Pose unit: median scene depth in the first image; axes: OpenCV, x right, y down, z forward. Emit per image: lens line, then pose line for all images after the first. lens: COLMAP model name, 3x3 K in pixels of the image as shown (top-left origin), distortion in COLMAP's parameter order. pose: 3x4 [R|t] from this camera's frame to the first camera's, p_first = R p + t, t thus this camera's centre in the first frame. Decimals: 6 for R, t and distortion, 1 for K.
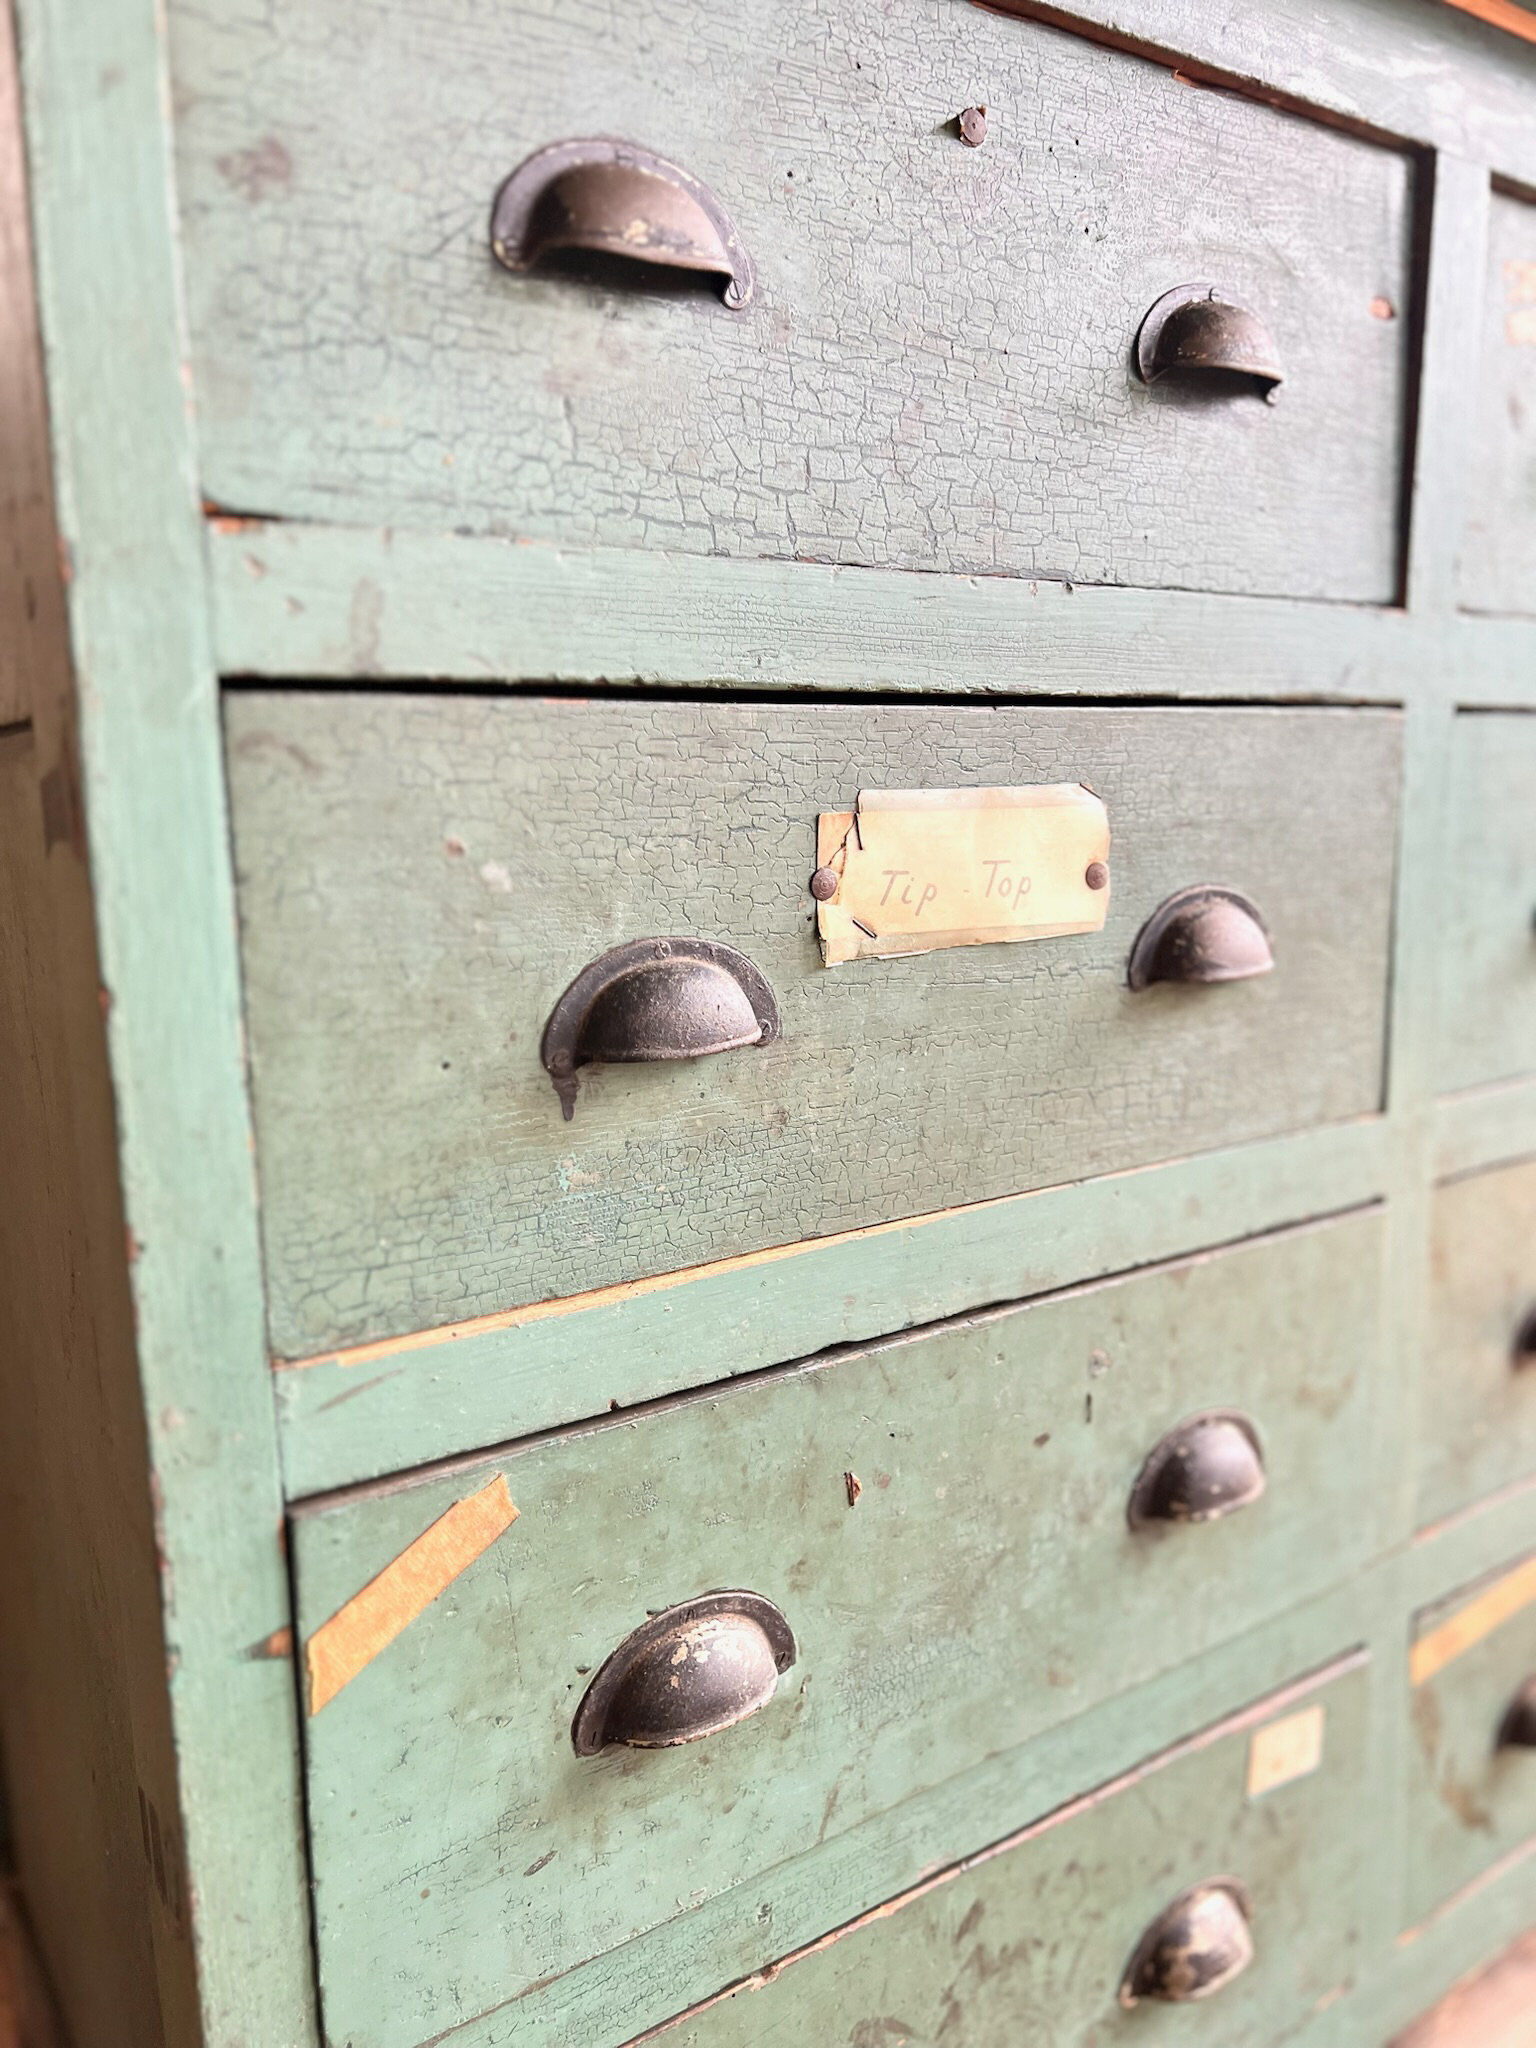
lens RADIAL K [[1537.4, 0, 768.0], [0, 1537.4, 1024.0], [0, 0, 1]] dist [0.052564, -0.069774]
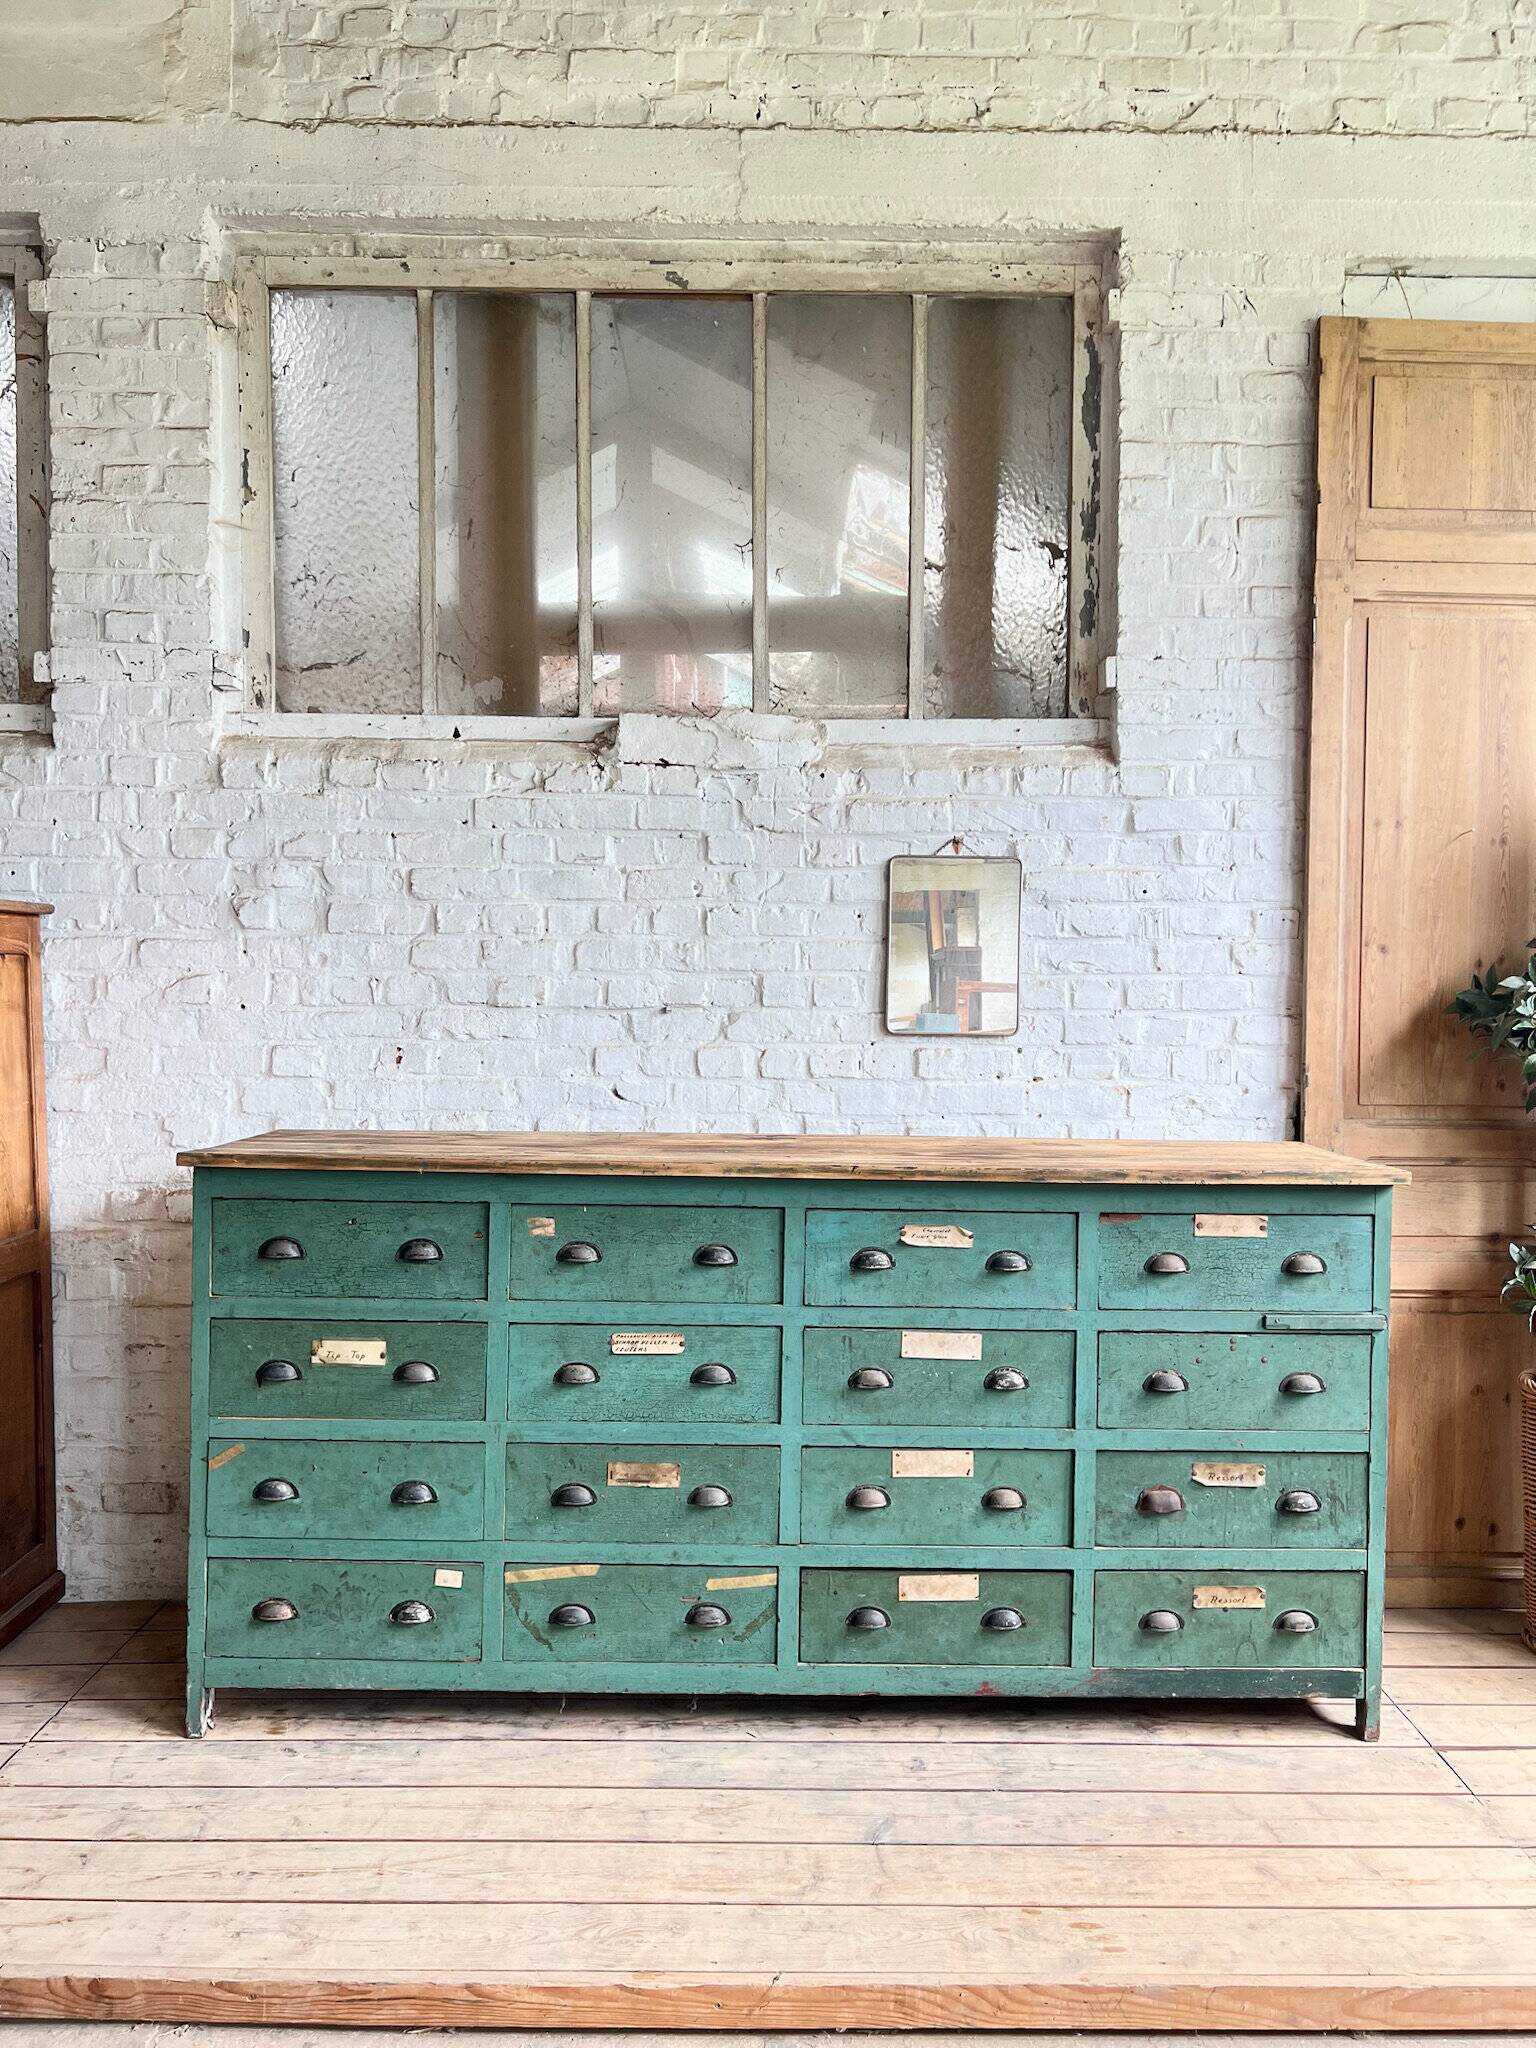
lens RADIAL K [[1490.2, 0, 772.6], [0, 1490.2, 1036.3], [0, 0, 1]] dist [0.068727, -0.084653]
pose [[0.823254, 0.047539, -0.565680, 4.218808], [-0.125518, 0.987067, -0.099719, -0.846365], [0.553623, 0.153097, 0.818573, -2.589796]]
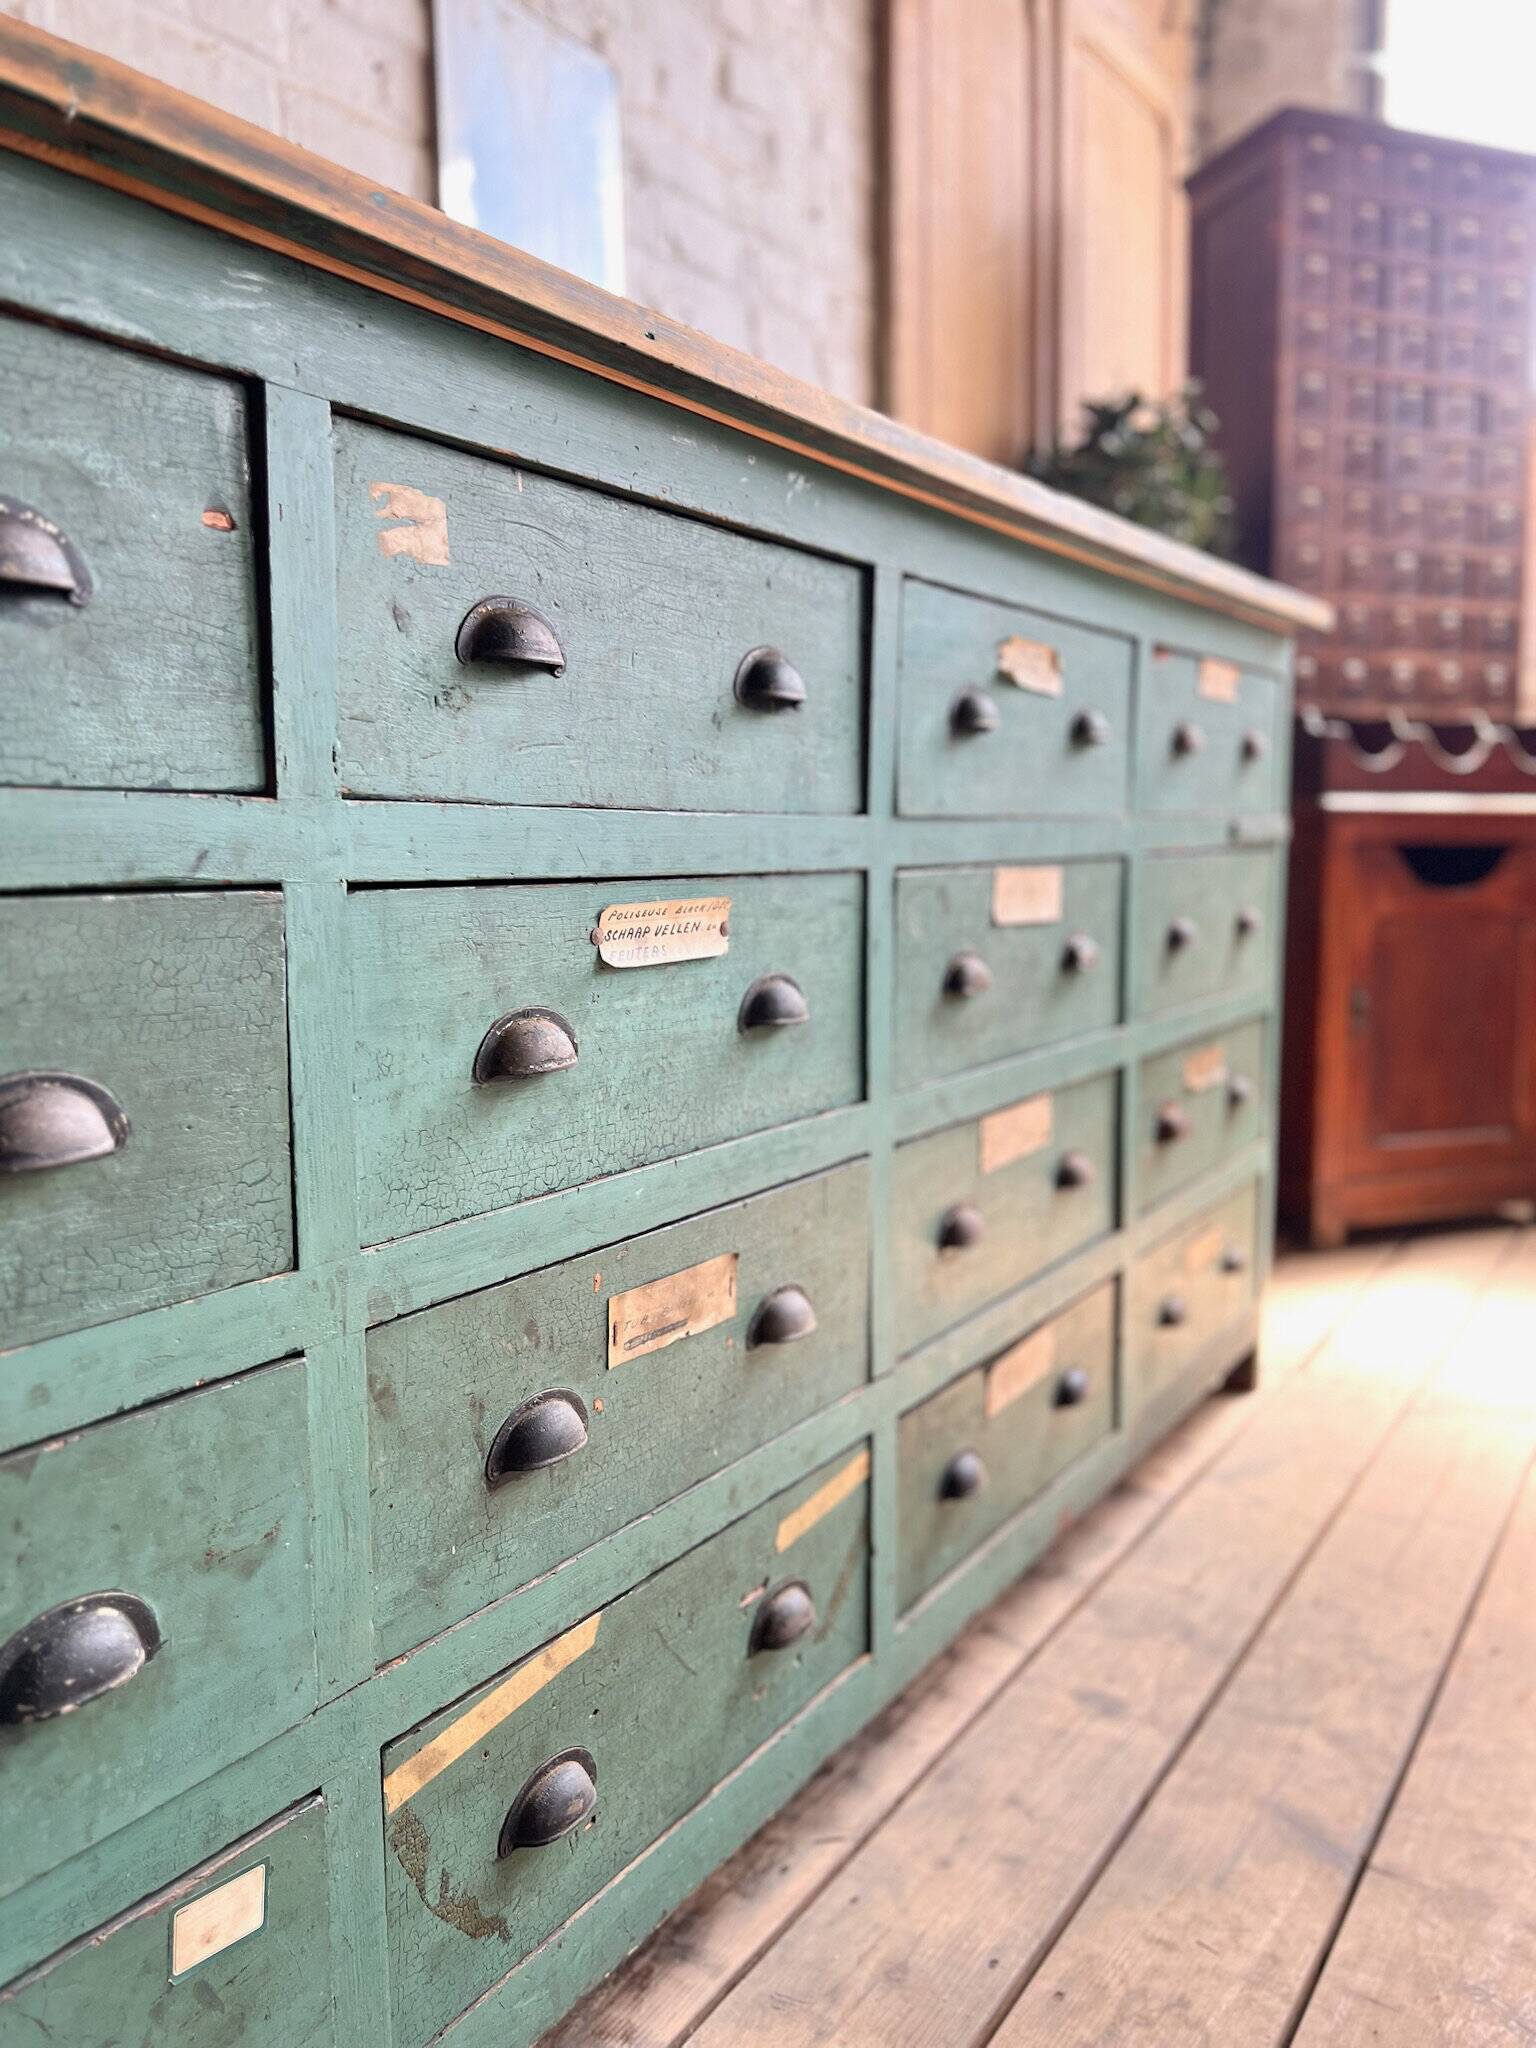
lens RADIAL K [[1538.5, 0, 769.7], [0, 1538.5, 1017.0], [0, 0, 1]] dist [0.059189, -0.067538]
pose [[0.930564, -0.027798, 0.365073, 0.418128], [0.047821, 0.997800, -0.045920, -0.064753], [-0.362993, 0.060190, 0.929846, -0.128933]]
